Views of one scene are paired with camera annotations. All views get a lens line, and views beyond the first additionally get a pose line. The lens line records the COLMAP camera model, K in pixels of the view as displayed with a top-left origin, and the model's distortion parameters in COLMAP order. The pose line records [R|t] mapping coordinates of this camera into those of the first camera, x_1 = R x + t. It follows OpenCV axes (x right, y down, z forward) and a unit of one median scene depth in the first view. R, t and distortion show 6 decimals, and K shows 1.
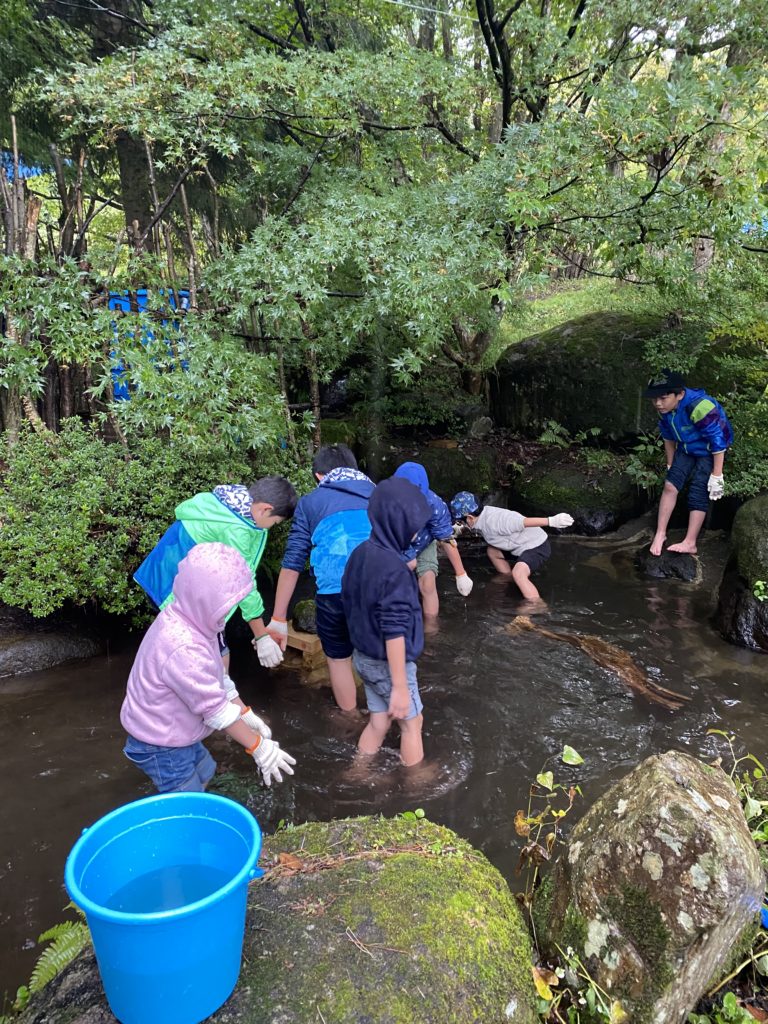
lens RADIAL K [[767.6, 0, 388.1], [0, 767.6, 513.9], [0, 0, 1]] dist [0.002404, -0.001365]
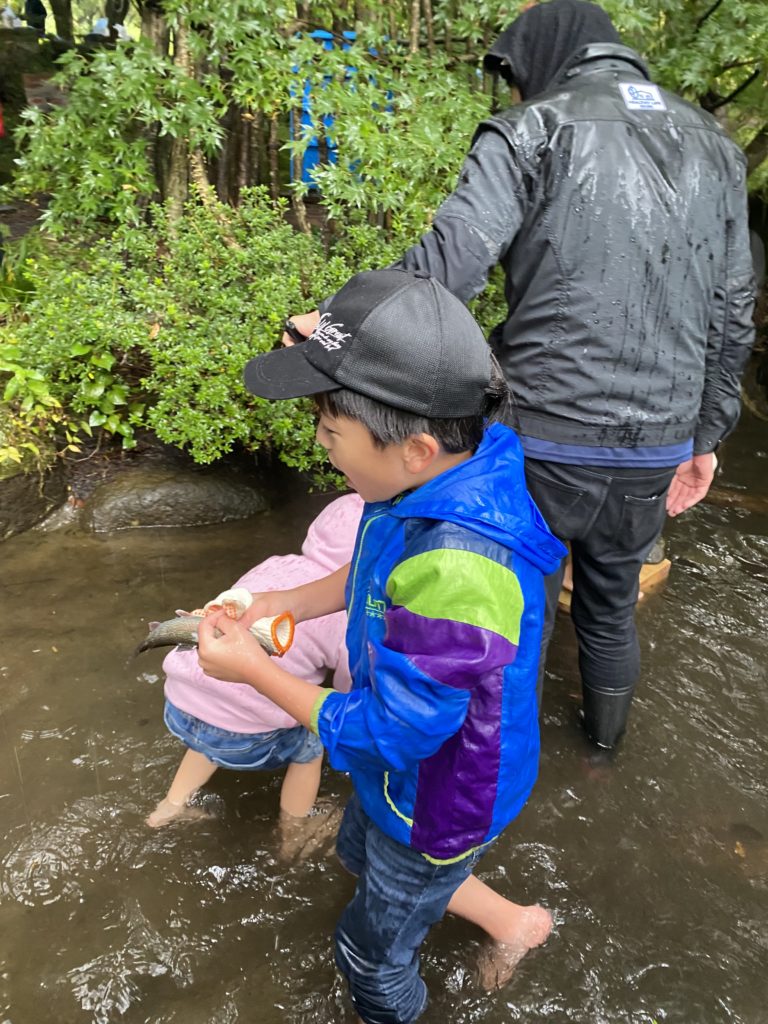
lens RADIAL K [[767.6, 0, 379.9], [0, 767.6, 512.6], [0, 0, 1]] dist [0.002404, -0.001365]
pose [[0.978184, 0.151300, -0.142352, -0.149203], [-0.118430, 0.969129, 0.216246, 0.000624], [0.170675, -0.194670, 0.965906, 0.263607]]
